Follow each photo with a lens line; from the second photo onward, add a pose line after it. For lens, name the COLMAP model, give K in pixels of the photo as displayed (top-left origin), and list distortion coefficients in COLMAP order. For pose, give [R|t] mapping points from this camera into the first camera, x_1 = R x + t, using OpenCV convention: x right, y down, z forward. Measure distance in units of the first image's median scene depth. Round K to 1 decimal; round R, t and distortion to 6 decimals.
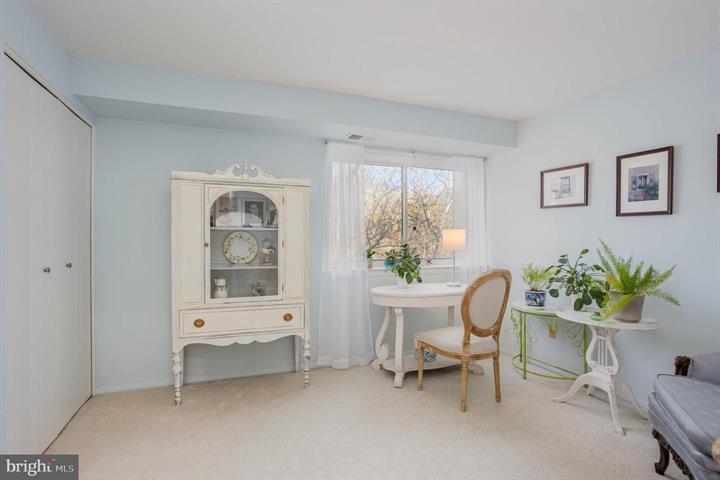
lens RADIAL K [[355.2, 0, 359.2], [0, 355.2, 238.5], [0, 0, 1]] dist [-0.043457, 0.020489]
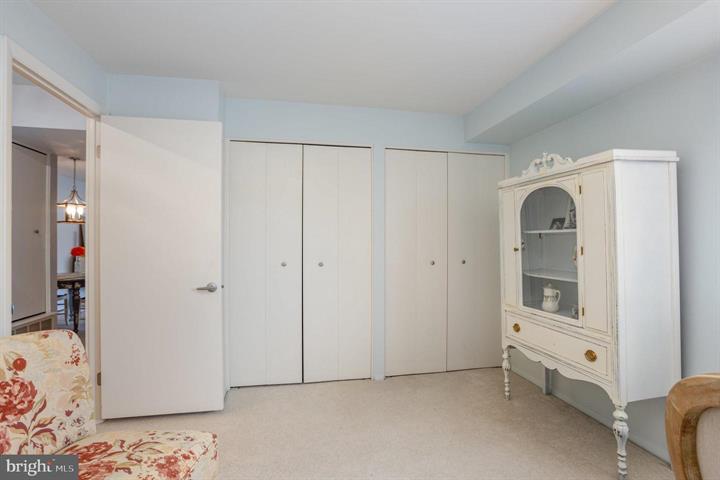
lens RADIAL K [[355.2, 0, 360.0], [0, 355.2, 241.2], [0, 0, 1]] dist [-0.043457, 0.020489]
pose [[-0.163152, -0.006572, -0.986579, 0.452207], [0.003565, 0.999967, -0.007251, 0.000269], [0.986595, -0.004700, -0.163123, 0.543755]]
